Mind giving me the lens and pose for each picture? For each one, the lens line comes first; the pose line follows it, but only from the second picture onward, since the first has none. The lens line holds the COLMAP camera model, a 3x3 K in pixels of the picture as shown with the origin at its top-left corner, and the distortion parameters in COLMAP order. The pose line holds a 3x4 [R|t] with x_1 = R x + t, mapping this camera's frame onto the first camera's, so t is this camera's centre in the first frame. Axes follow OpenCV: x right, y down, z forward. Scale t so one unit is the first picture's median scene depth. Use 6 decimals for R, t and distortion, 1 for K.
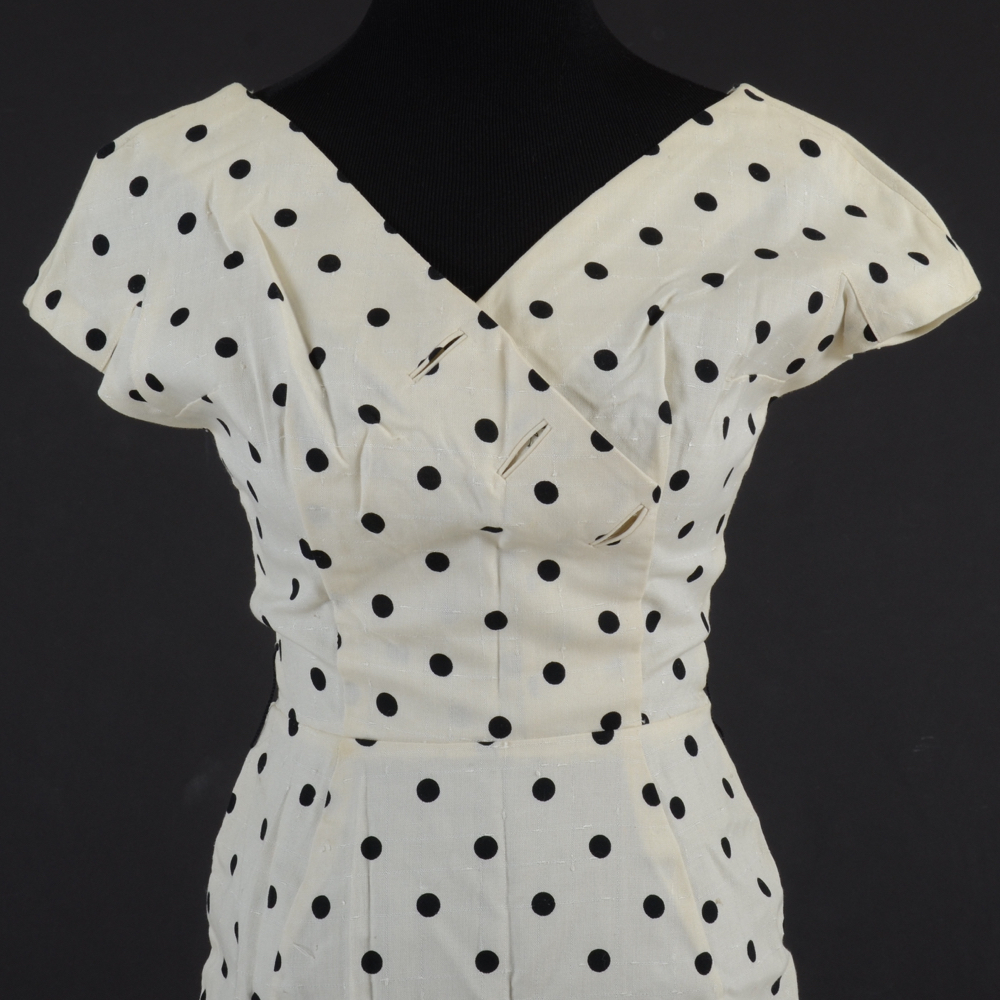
lens RADIAL K [[3118.0, 0, 499.4], [0, 3118.0, 495.5], [0, 0, 1]] dist [0.109290, 0.000000]
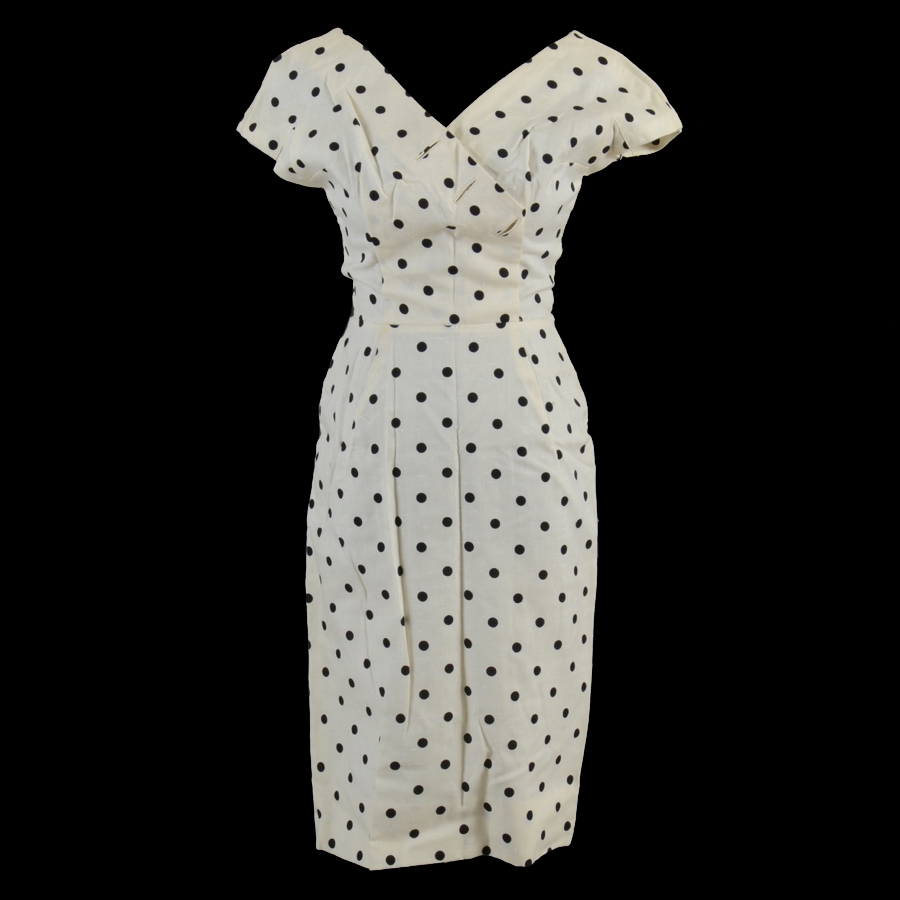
lens RADIAL K [[2834.7, 0, 453.1], [0, 2834.7, 449.8], [0, 0, 1]] dist [-0.005034, 0.000000]
pose [[0.999655, 0.013400, -0.022608, 0.046791], [-0.012883, 0.999655, 0.022876, 0.122497], [0.022906, -0.022577, 0.999483, -1.036639]]
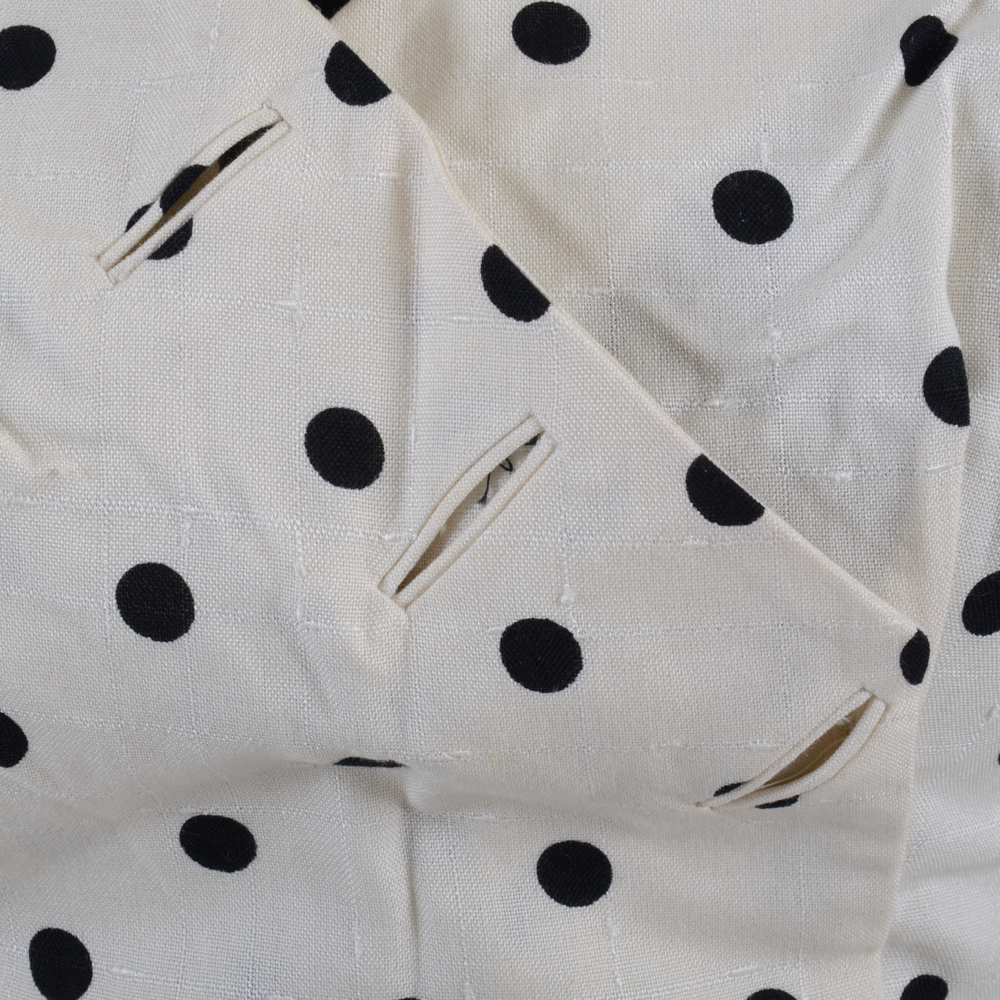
lens RADIAL K [[4344.6, 0, 500.1], [0, 4344.6, 500.4], [0, 0, 1]] dist [0.528992, 0.000000]
pose [[0.996005, 0.010463, -0.088678, 0.046794], [-0.003757, 0.997142, 0.075455, -0.046164], [0.089214, -0.074820, 0.993198, 0.568122]]
